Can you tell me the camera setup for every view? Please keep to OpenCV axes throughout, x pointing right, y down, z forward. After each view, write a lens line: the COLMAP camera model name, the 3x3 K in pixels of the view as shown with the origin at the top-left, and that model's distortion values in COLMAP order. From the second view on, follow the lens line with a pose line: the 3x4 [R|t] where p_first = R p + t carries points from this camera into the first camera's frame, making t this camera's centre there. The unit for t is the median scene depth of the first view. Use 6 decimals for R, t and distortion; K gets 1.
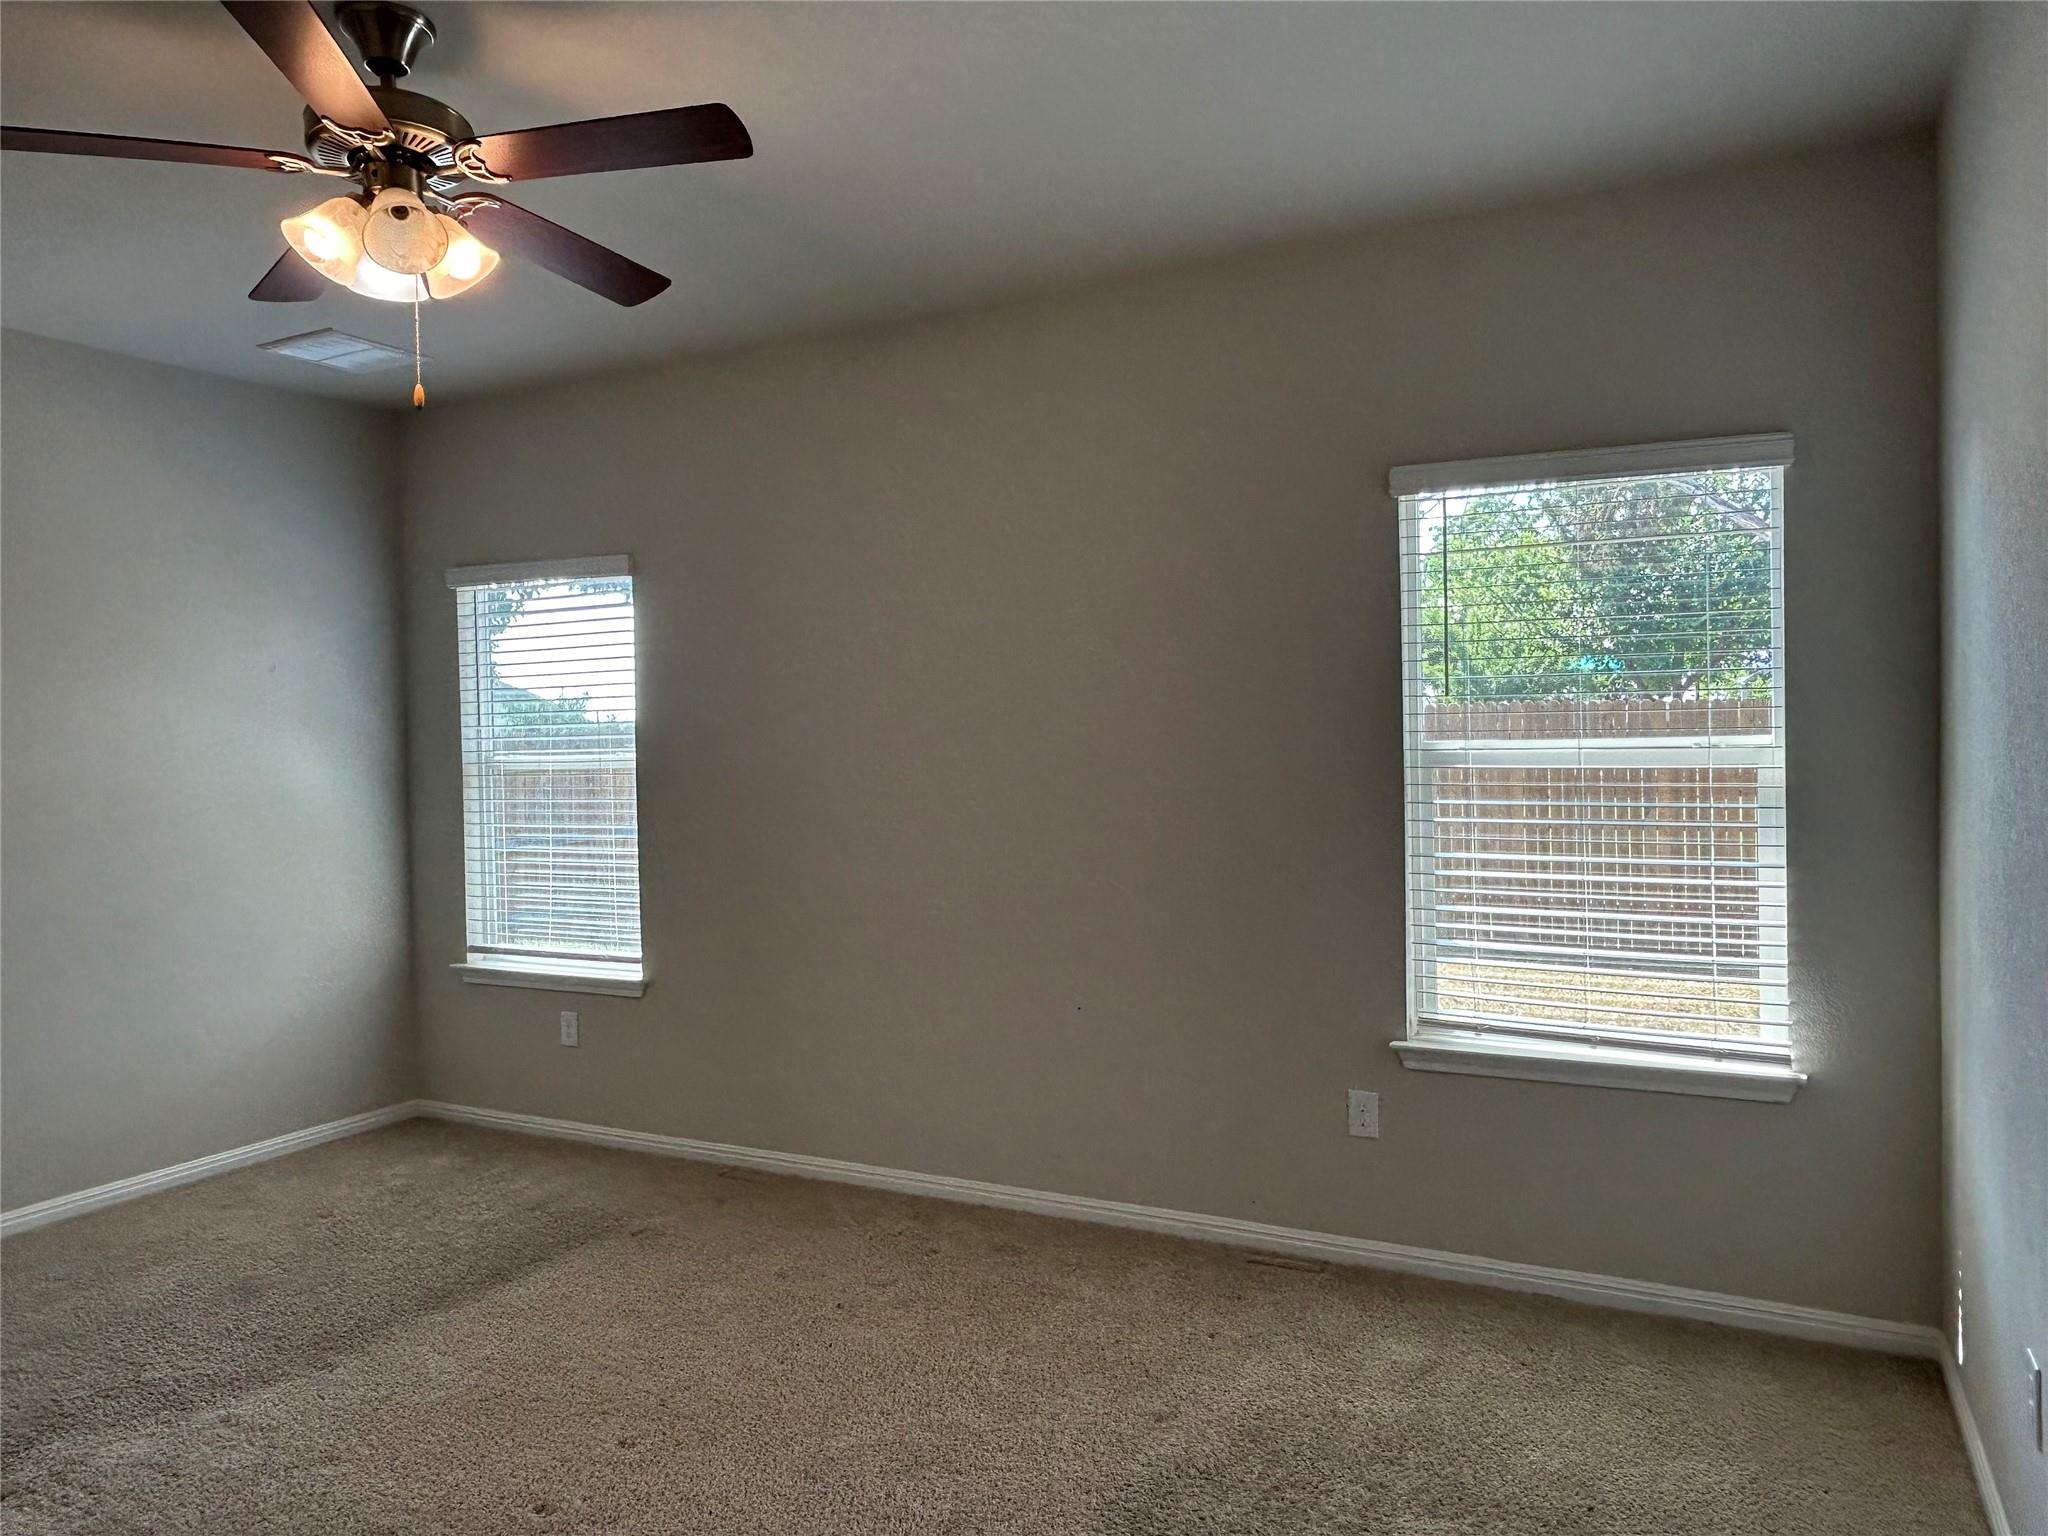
lens RADIAL K [[1388.7, 0, 1024.8], [0, 1388.7, 760.6], [0, 0, 1]] dist [0.011051, -0.012229]
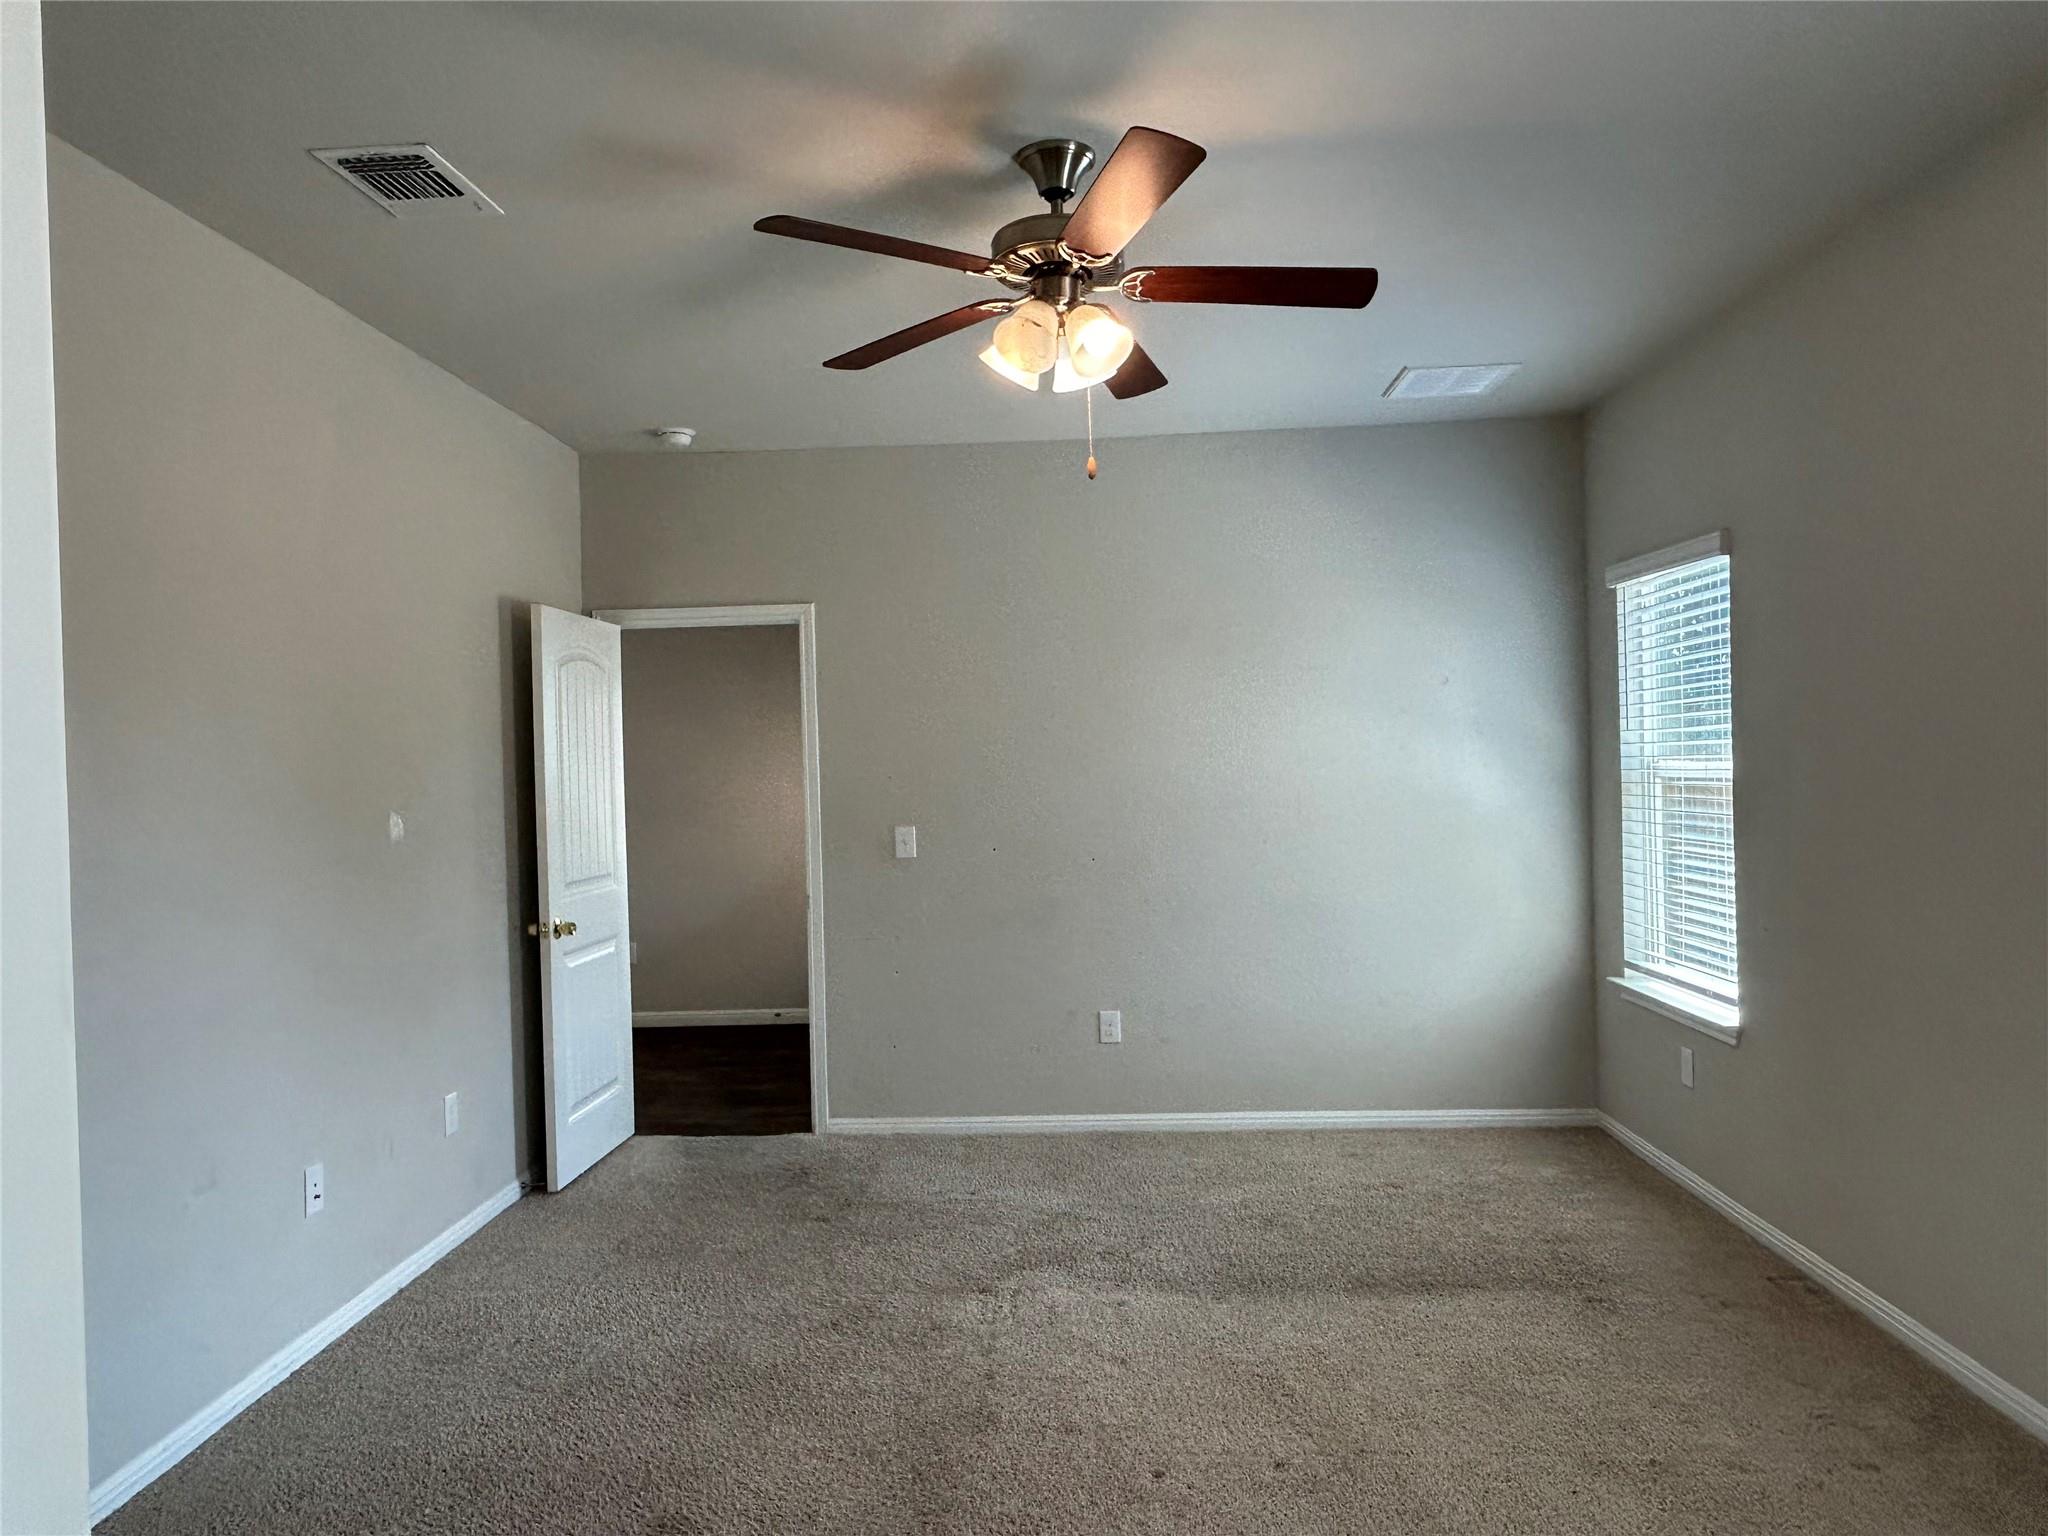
lens RADIAL K [[1388.7, 0, 1034.9], [0, 1388.7, 765.4], [0, 0, 1]] dist [0.011051, -0.012229]
pose [[0.423014, 0.006290, -0.906101, 0.318147], [0.005402, 0.999941, 0.009463, -0.012948], [0.906107, -0.008897, 0.422955, 0.249239]]
